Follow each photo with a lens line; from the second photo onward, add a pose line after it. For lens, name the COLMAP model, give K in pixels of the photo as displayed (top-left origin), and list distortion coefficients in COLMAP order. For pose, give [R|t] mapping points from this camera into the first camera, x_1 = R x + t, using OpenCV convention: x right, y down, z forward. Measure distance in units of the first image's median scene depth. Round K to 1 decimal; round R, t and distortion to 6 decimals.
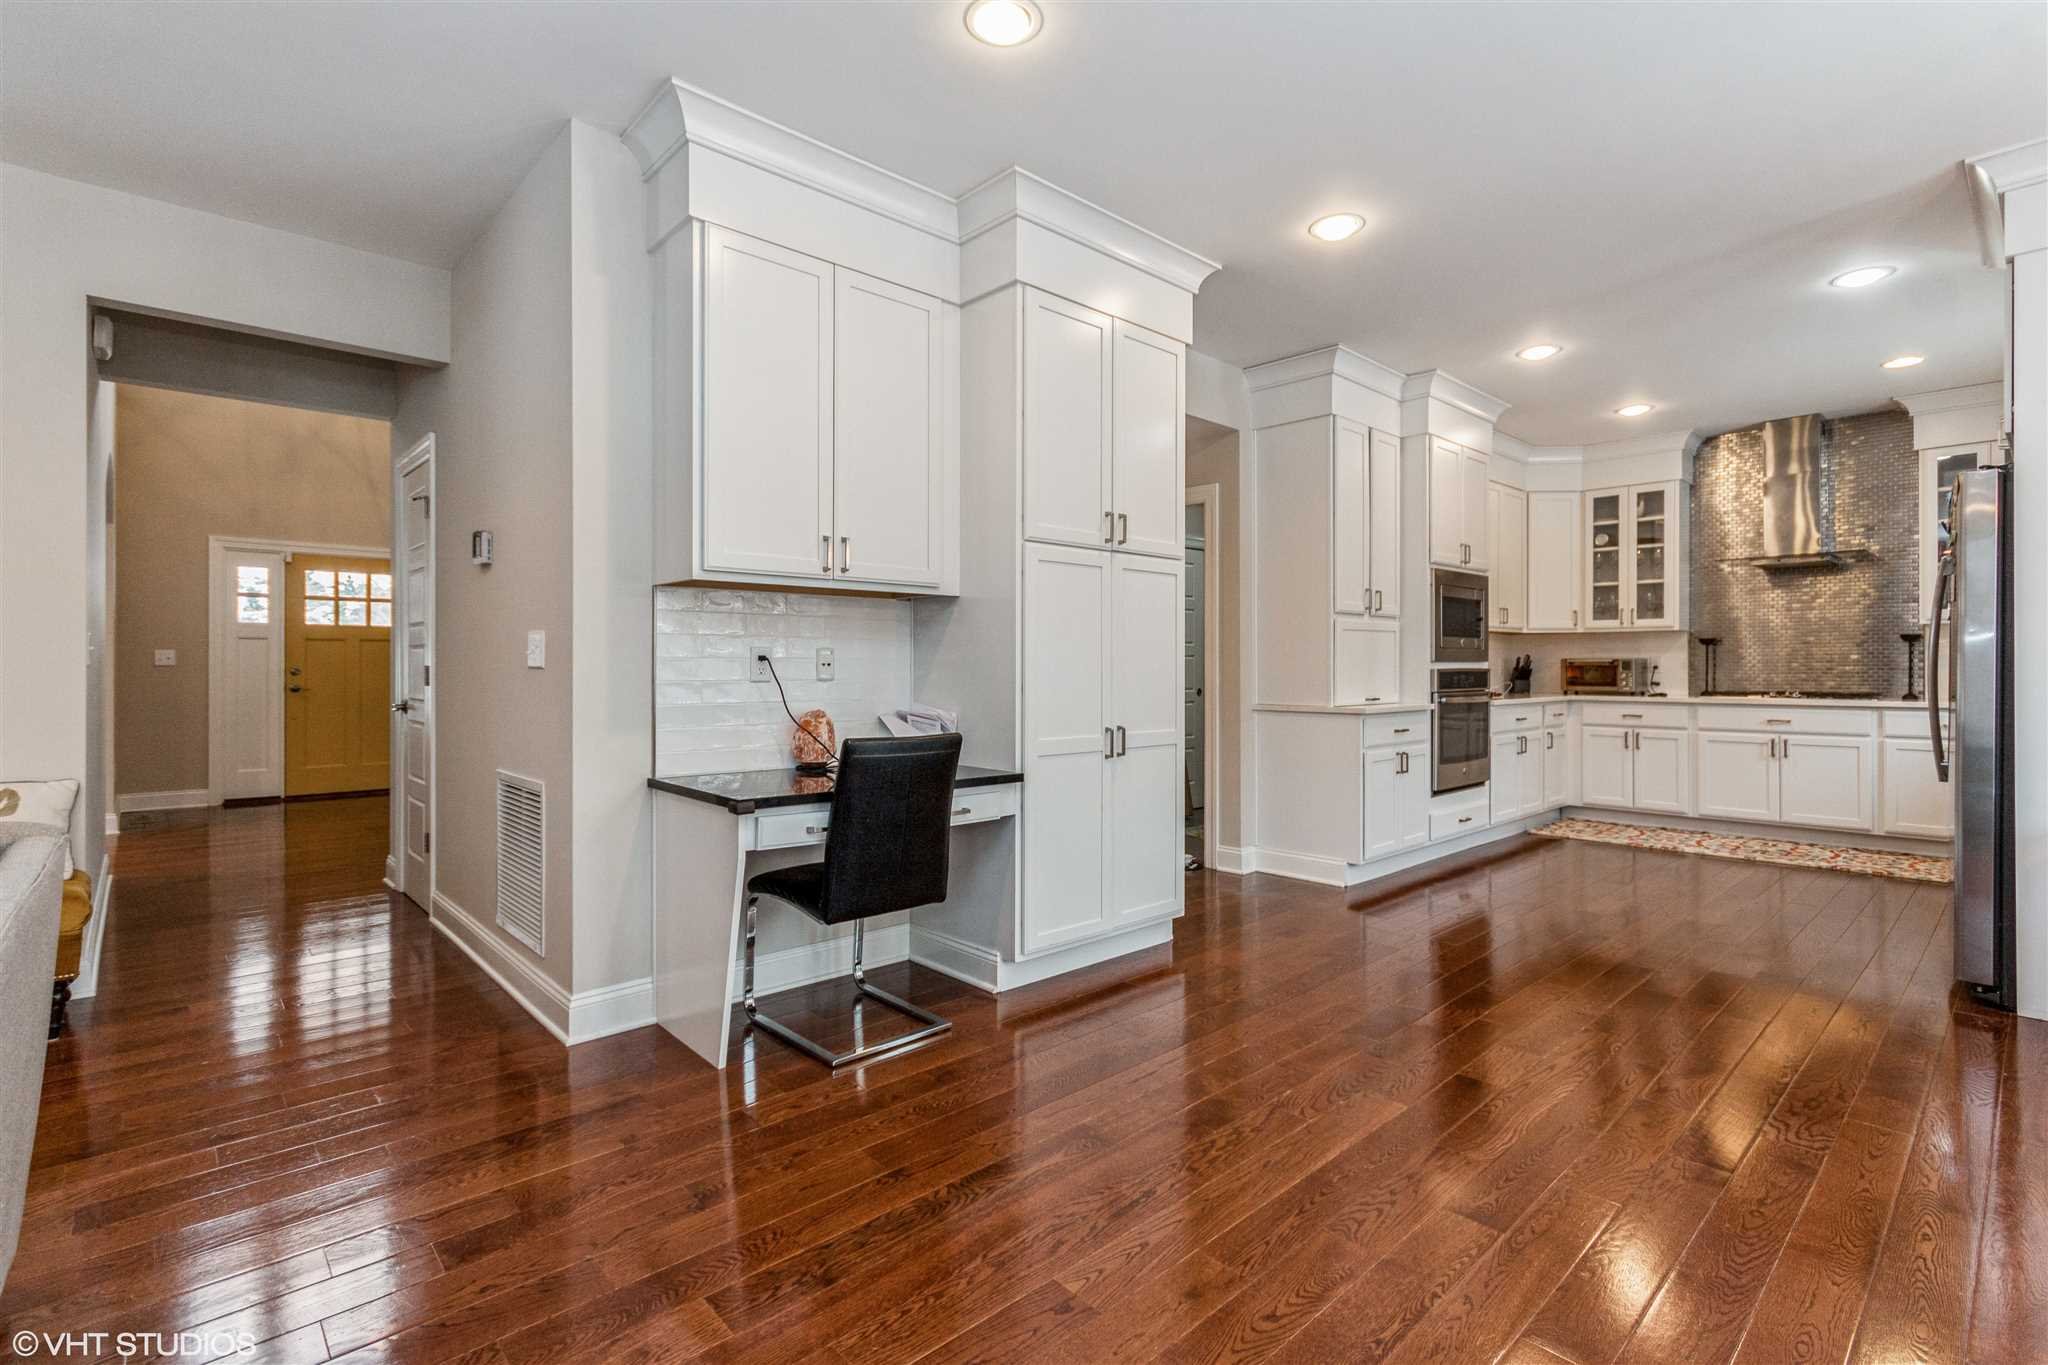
lens RADIAL K [[939.5, 0, 1032.3], [0, 939.5, 672.5], [0, 0, 1]] dist [0.000143, -0.000089]
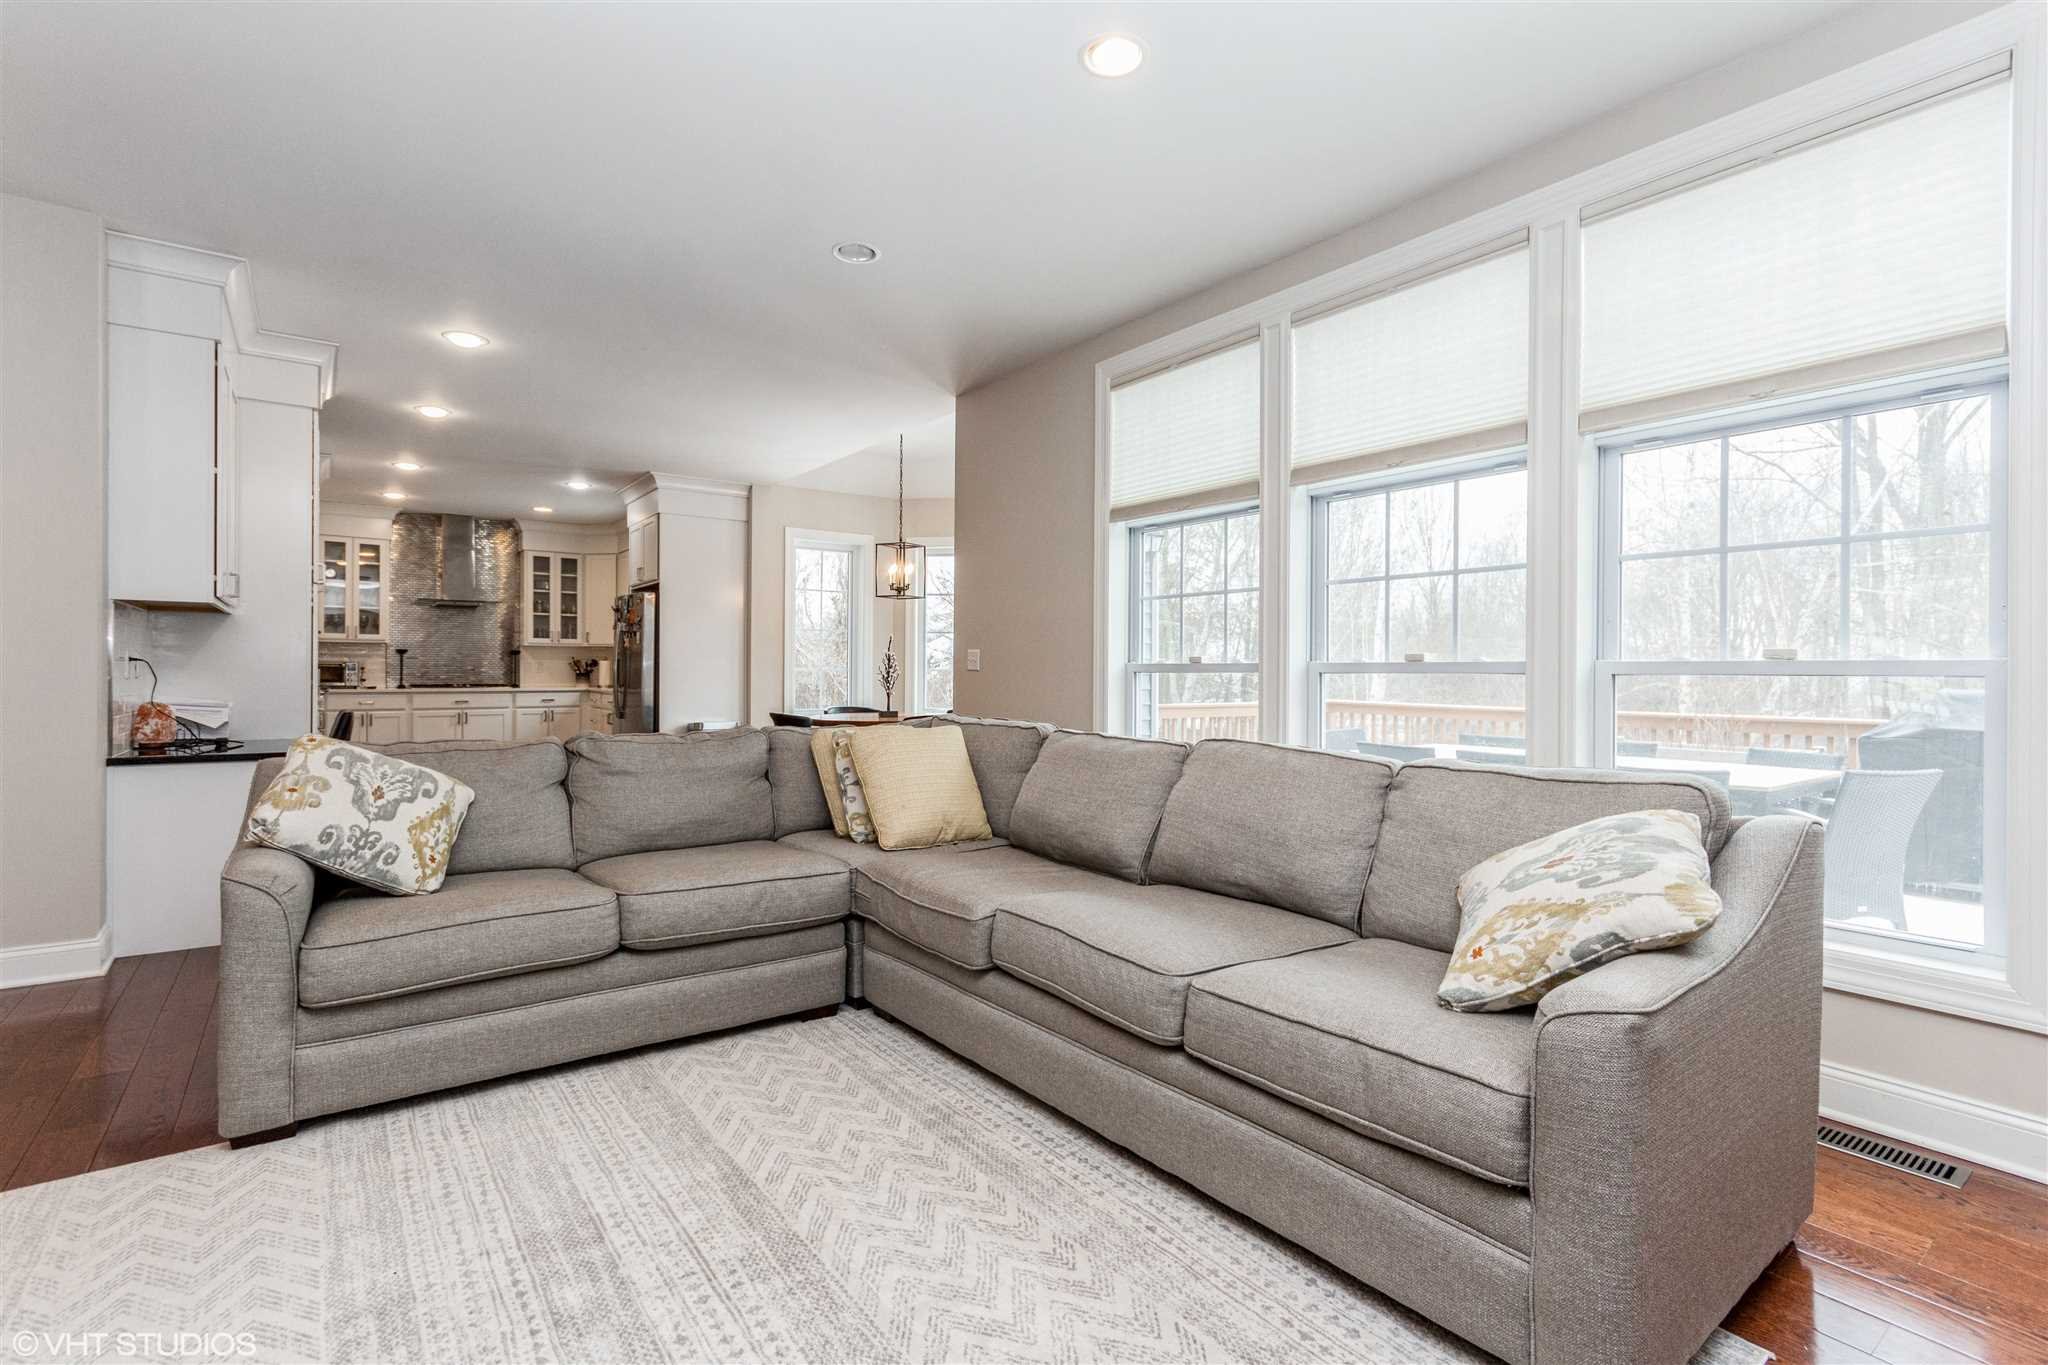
lens RADIAL K [[939.5, 0, 1035.8], [0, 939.5, 672.8], [0, 0, 1]] dist [0.000143, -0.000089]
pose [[0.103627, 0.001633, 0.994615, -0.639819], [-0.000472, 0.999999, -0.001593, 0.003055], [-0.994616, -0.000304, 0.103627, -0.142959]]
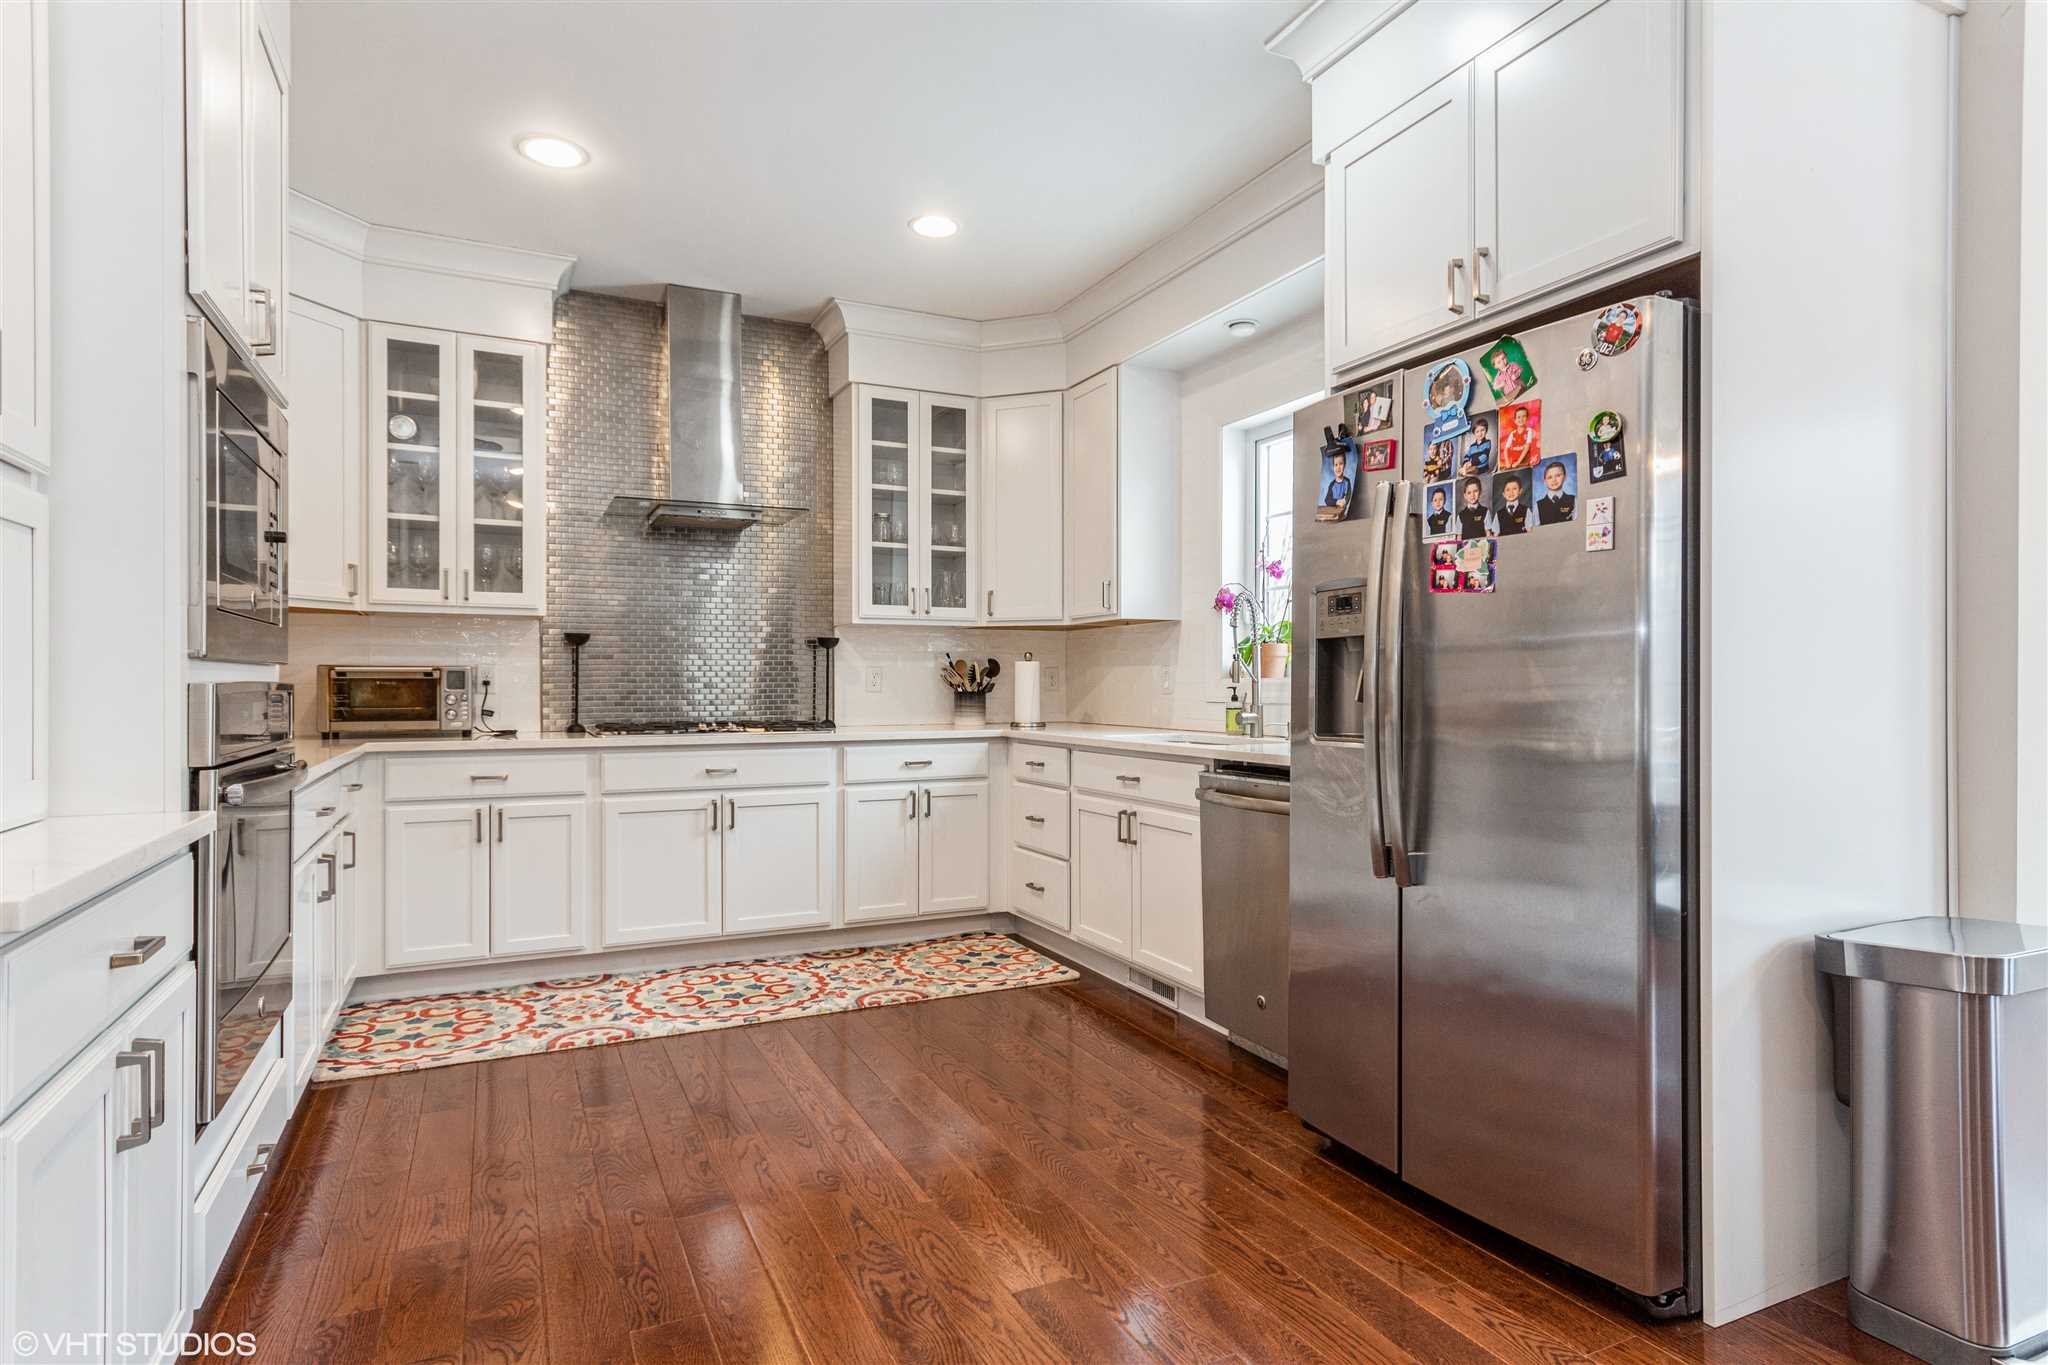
lens RADIAL K [[1079.9, 0, 1027.1], [0, 1079.9, 685.7], [0, 0, 1]] dist [0.002909, 0.000210]
pose [[0.297506, 0.002731, 0.954716, 0.160243], [0.006197, 0.999969, -0.004791, 0.000922], [-0.954700, 0.007342, 0.297480, 0.527529]]
